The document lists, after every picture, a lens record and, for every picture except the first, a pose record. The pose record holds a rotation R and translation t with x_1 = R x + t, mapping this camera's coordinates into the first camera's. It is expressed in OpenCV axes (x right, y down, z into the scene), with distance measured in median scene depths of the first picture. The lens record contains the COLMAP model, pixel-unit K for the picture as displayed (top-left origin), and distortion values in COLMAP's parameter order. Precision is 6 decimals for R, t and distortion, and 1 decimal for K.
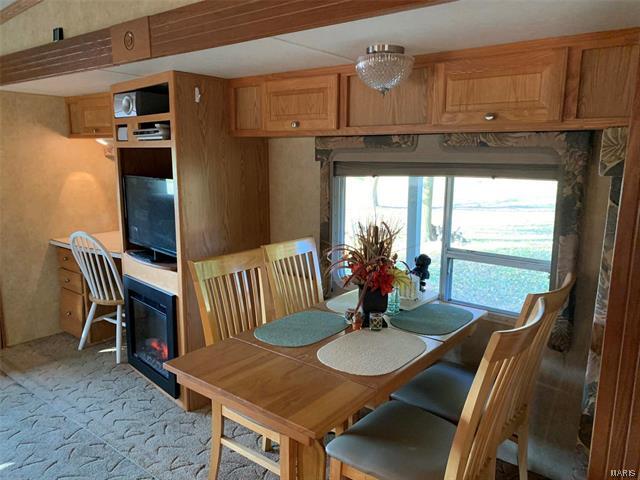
lens RADIAL K [[487.9, 0, 319.9], [0, 487.9, 241.7], [0, 0, 1]] dist [0.031420, -0.046301]
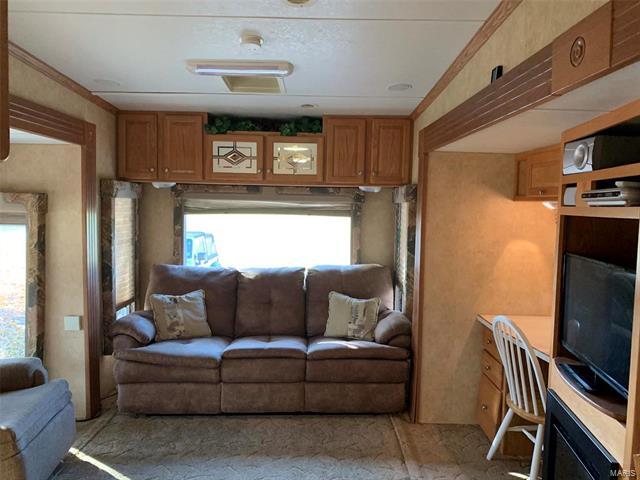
lens RADIAL K [[487.9, 0, 319.9], [0, 487.9, 241.7], [0, 0, 1]] dist [0.031420, -0.046301]
pose [[0.621347, 0.062554, -0.781035, -0.055700], [-0.152164, 0.987464, -0.041966, -0.058994], [0.768618, 0.144920, 0.623076, 0.241058]]
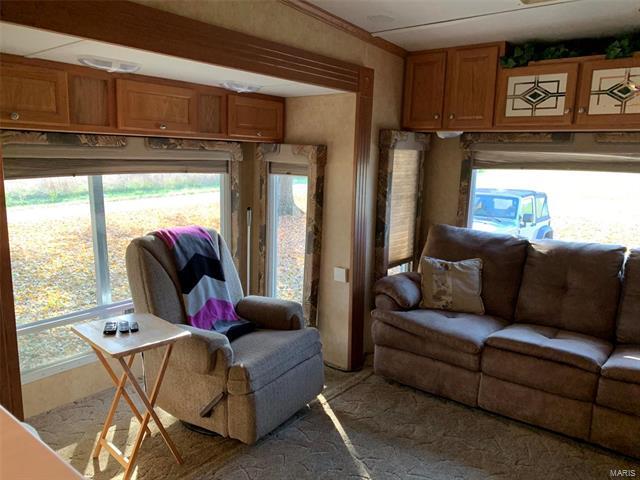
lens RADIAL K [[487.9, 0, 319.9], [0, 487.9, 241.7], [0, 0, 1]] dist [0.031420, -0.046301]
pose [[-0.005468, 0.169304, -0.985549, -0.108571], [-0.200852, 0.965293, 0.166939, -0.072433], [0.979606, 0.198862, 0.028727, 0.329613]]
